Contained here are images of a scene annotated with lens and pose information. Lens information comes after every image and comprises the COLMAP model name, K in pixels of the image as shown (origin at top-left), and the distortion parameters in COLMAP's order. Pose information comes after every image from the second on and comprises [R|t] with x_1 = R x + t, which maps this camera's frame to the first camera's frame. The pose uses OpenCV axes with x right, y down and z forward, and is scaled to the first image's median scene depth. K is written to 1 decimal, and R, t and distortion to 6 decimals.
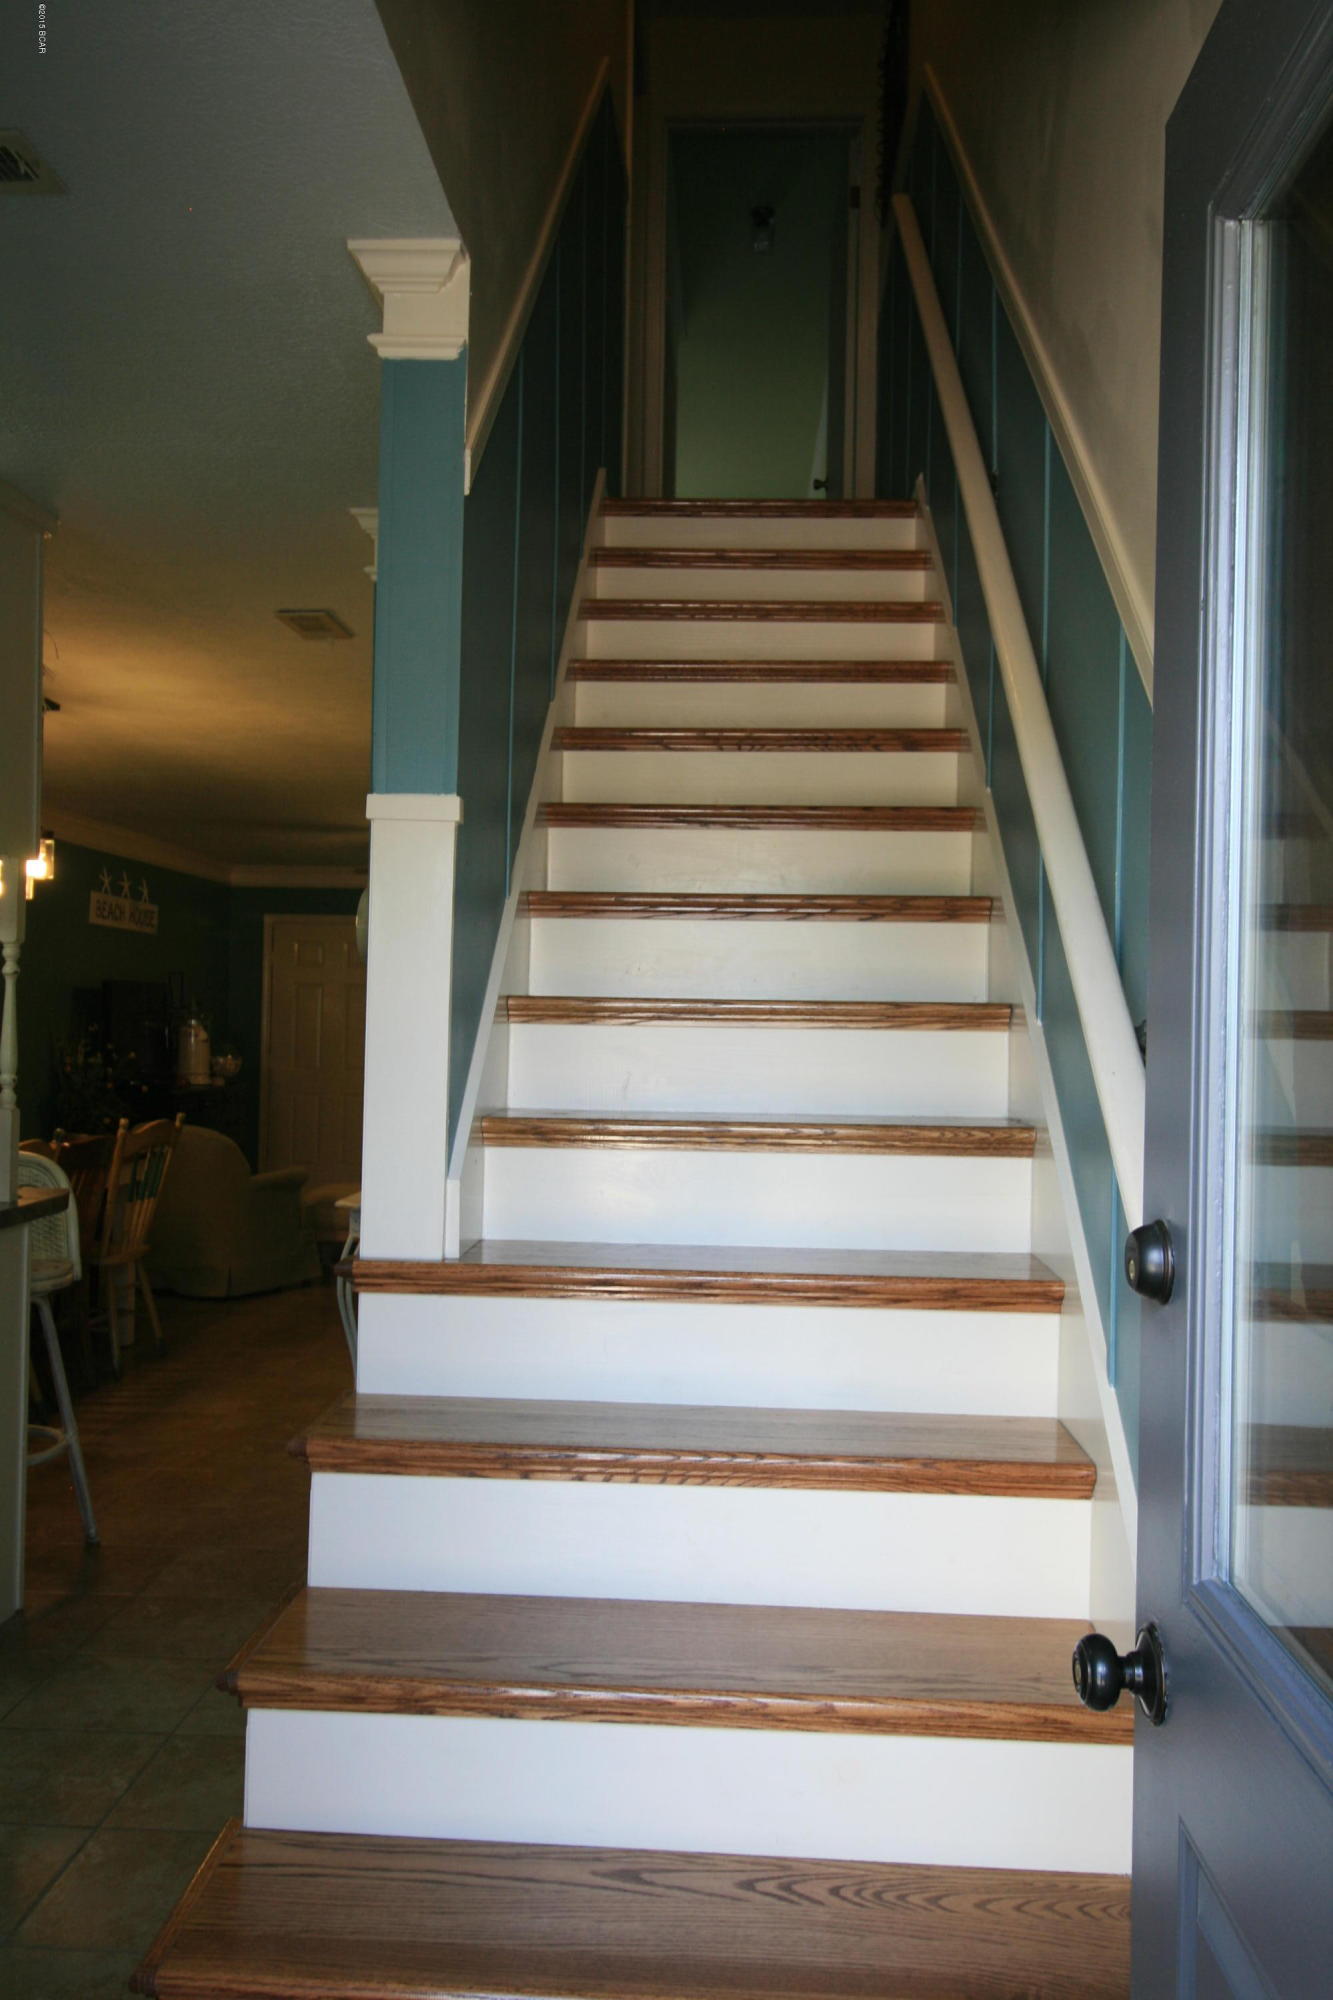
lens RADIAL K [[1571.5, 0, 680.4], [0, 1571.5, 1008.0], [0, 0, 1]] dist [0.015441, -0.010246]
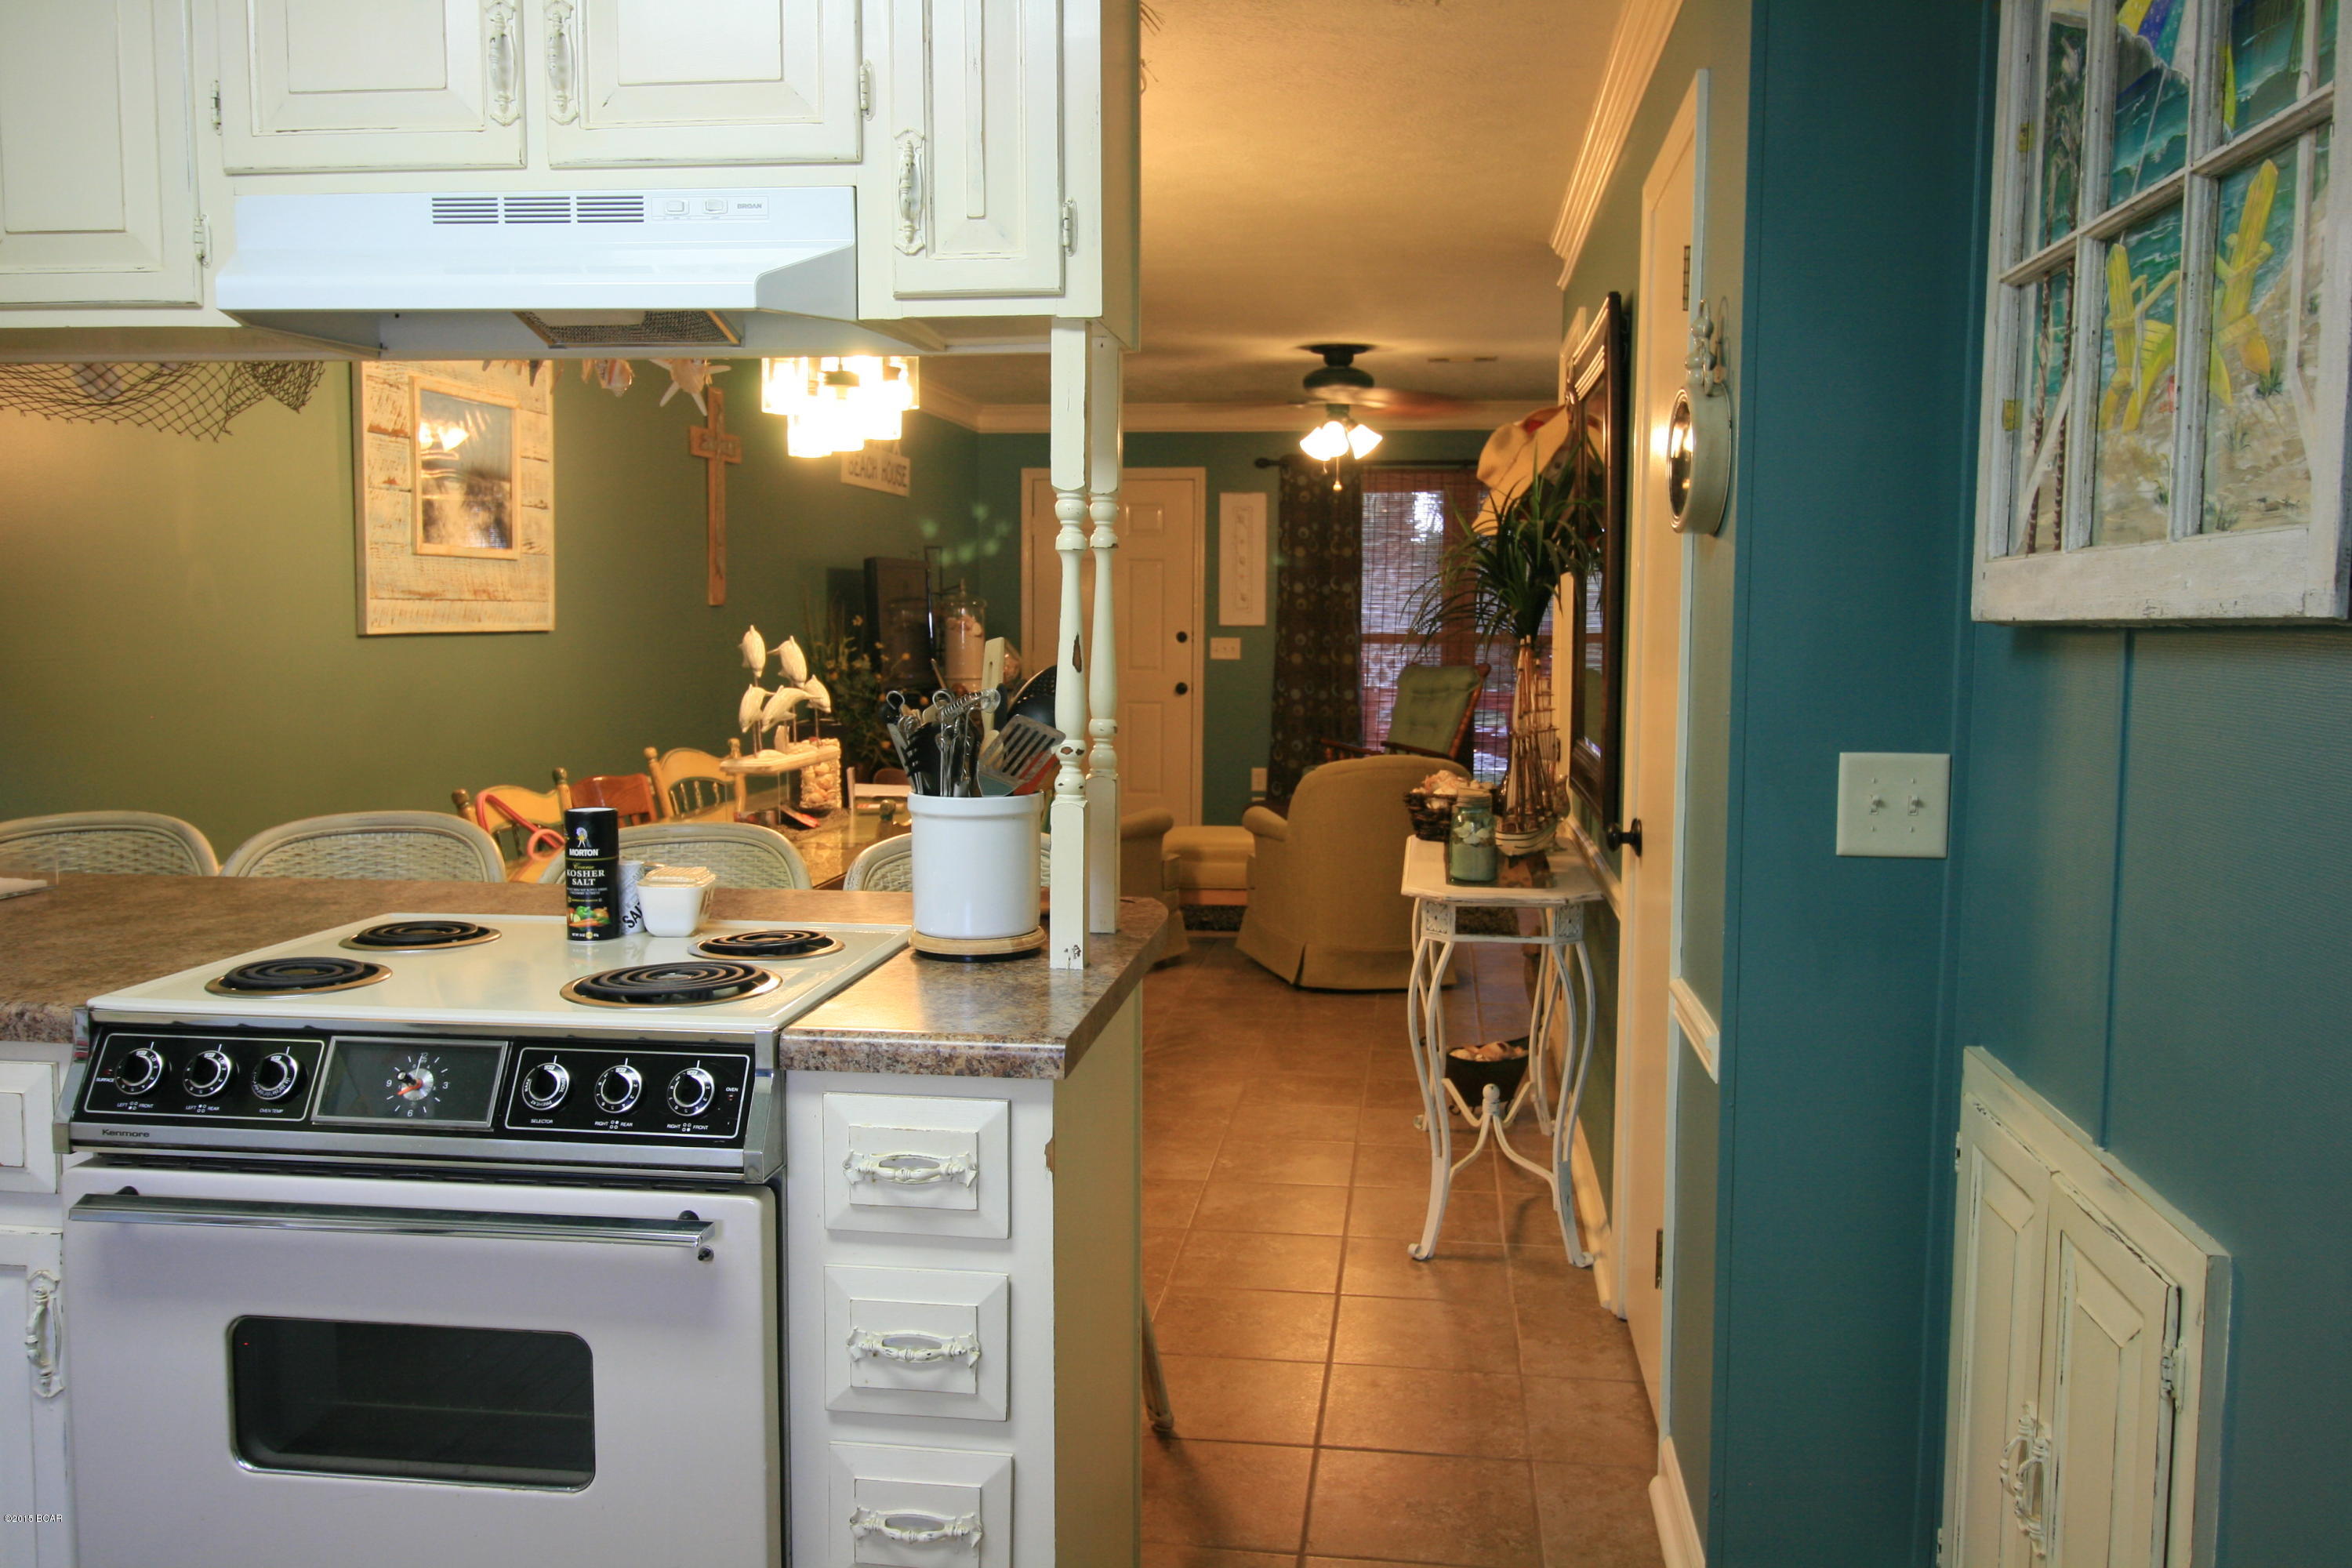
lens RADIAL K [[1848.1, 0, 1167.1], [0, 1848.1, 767.6], [0, 0, 1]] dist [0.015441, -0.010246]
pose [[0.995709, -0.005056, -0.092403, -0.144091], [0.014037, 0.995204, 0.096811, -0.001389], [0.091471, -0.097692, 0.991004, 0.128466]]
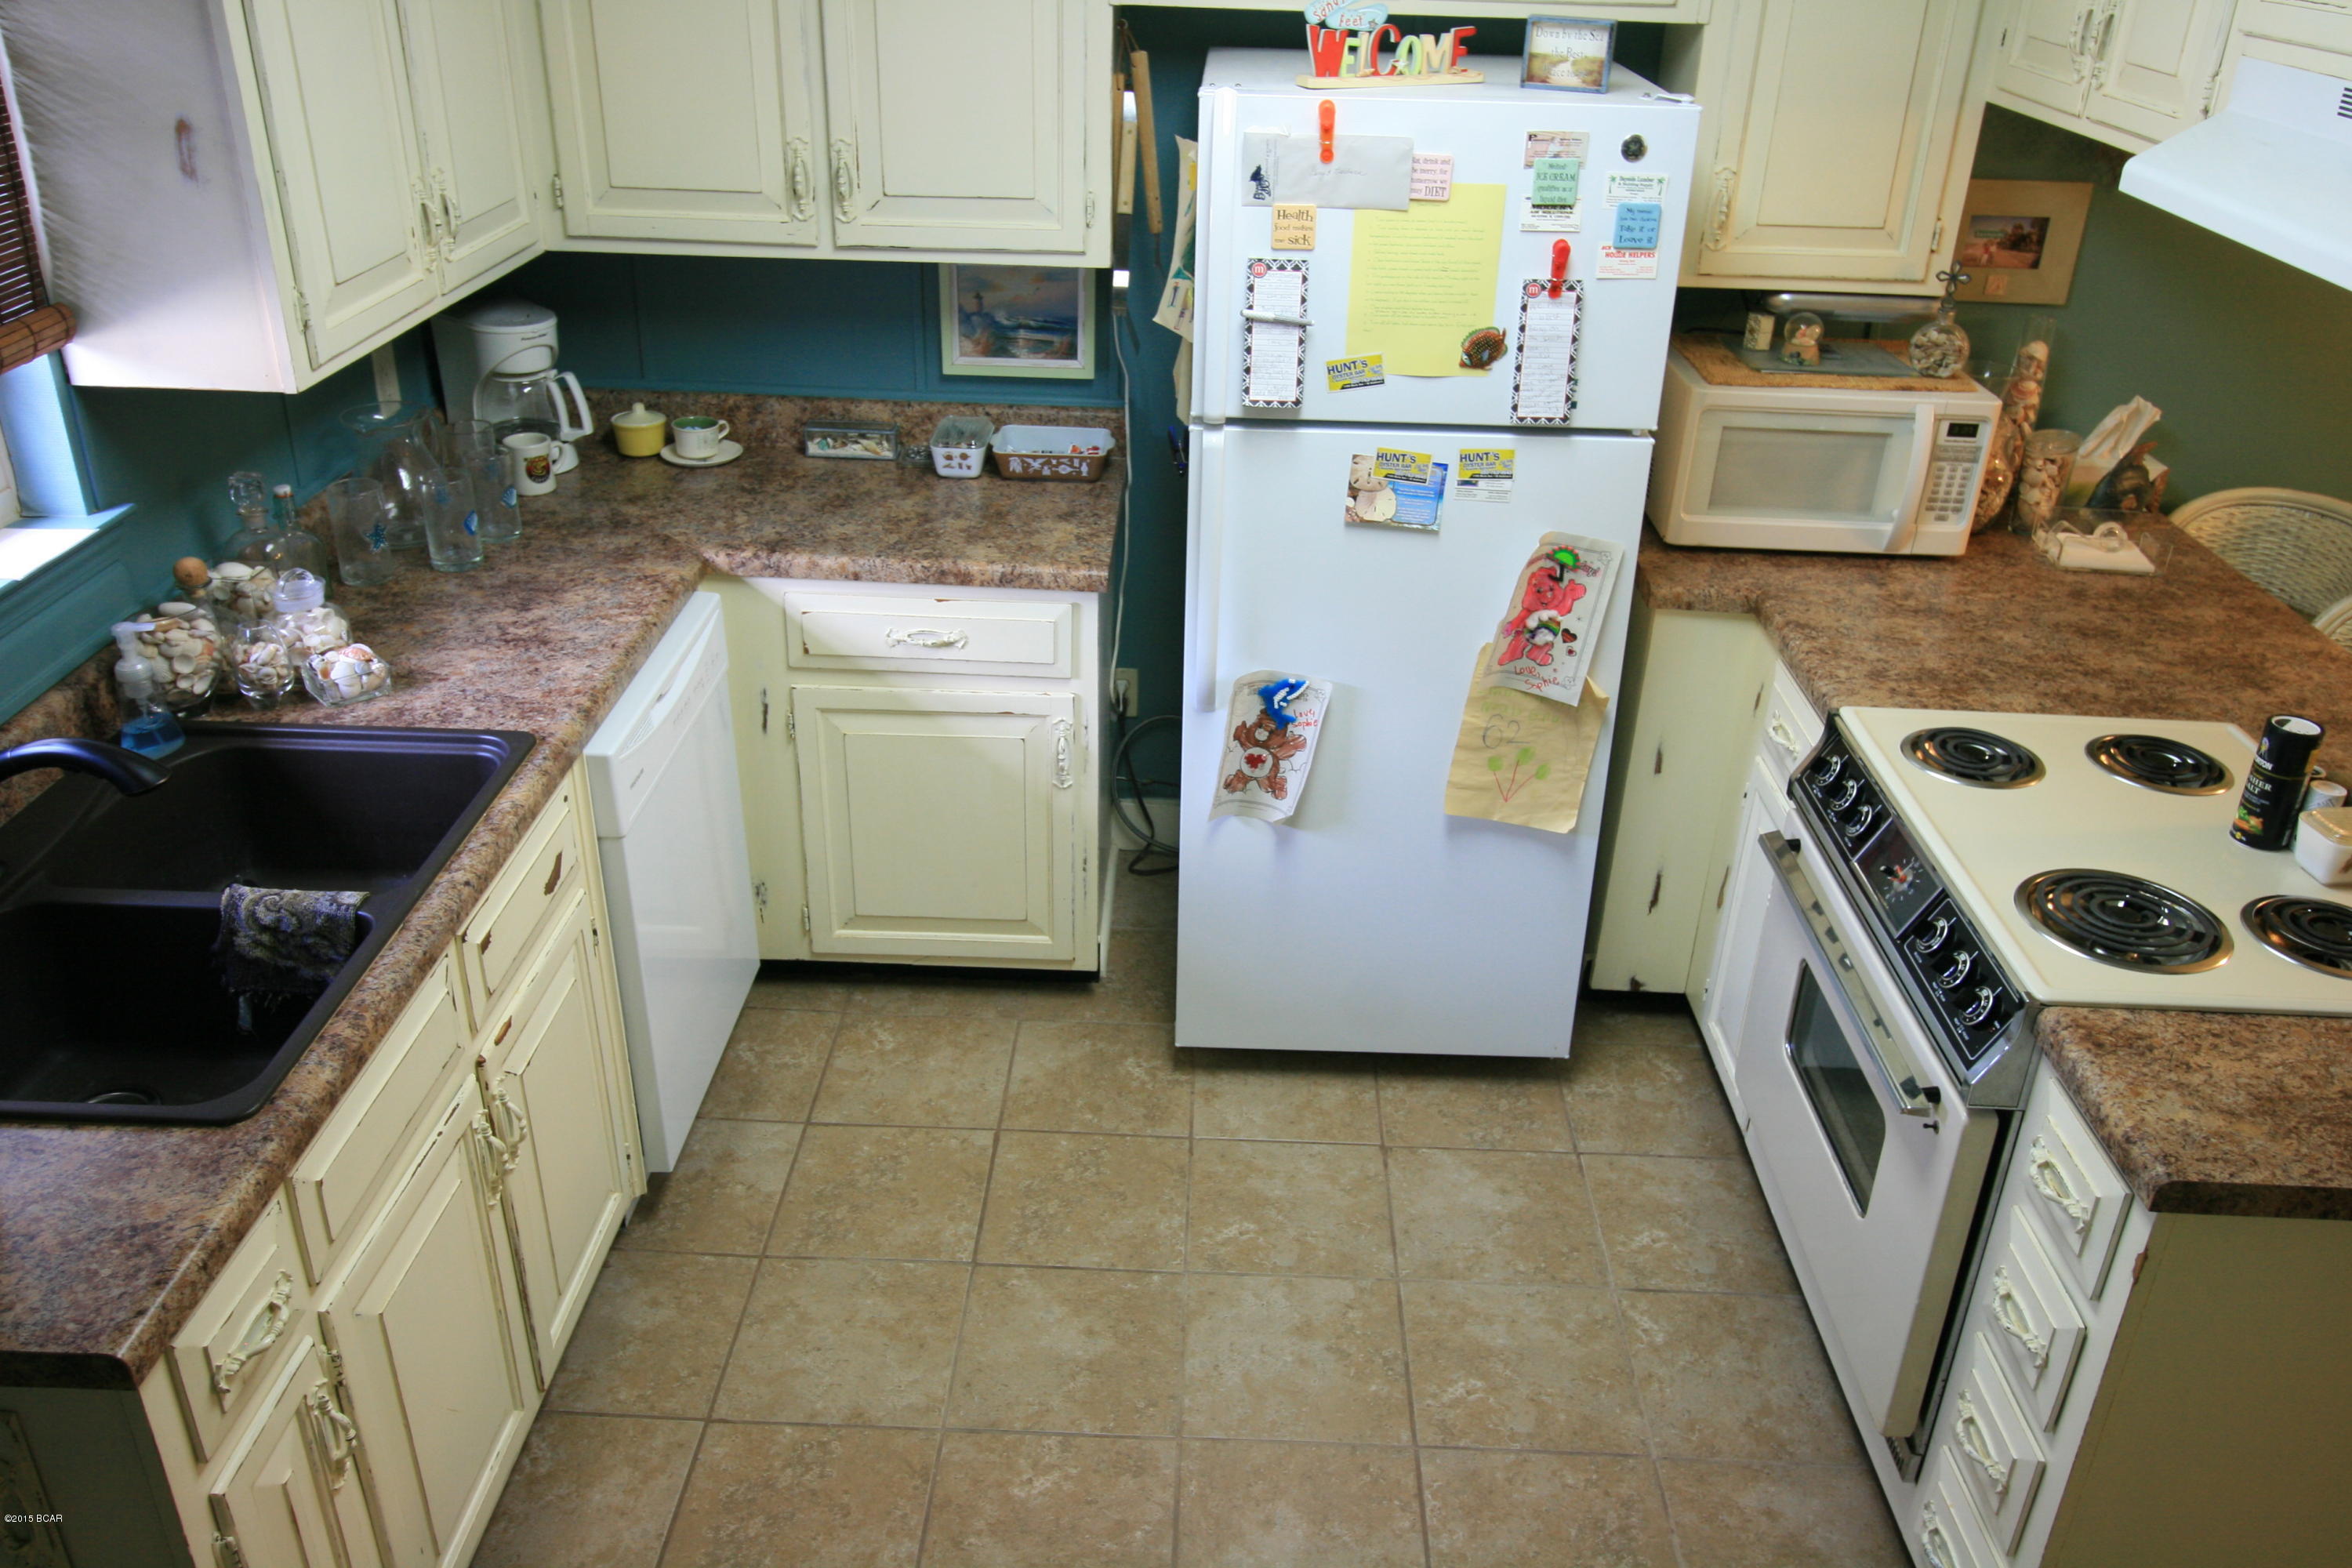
lens RADIAL K [[1848.1, 0, 1186.9], [0, 1848.1, 768.4], [0, 0, 1]] dist [0.015441, -0.010246]
pose [[0.013386, 0.438495, -0.898634, -0.004333], [-0.019409, 0.898659, 0.438218, -0.083329], [0.999722, 0.011575, 0.020540, 0.227027]]
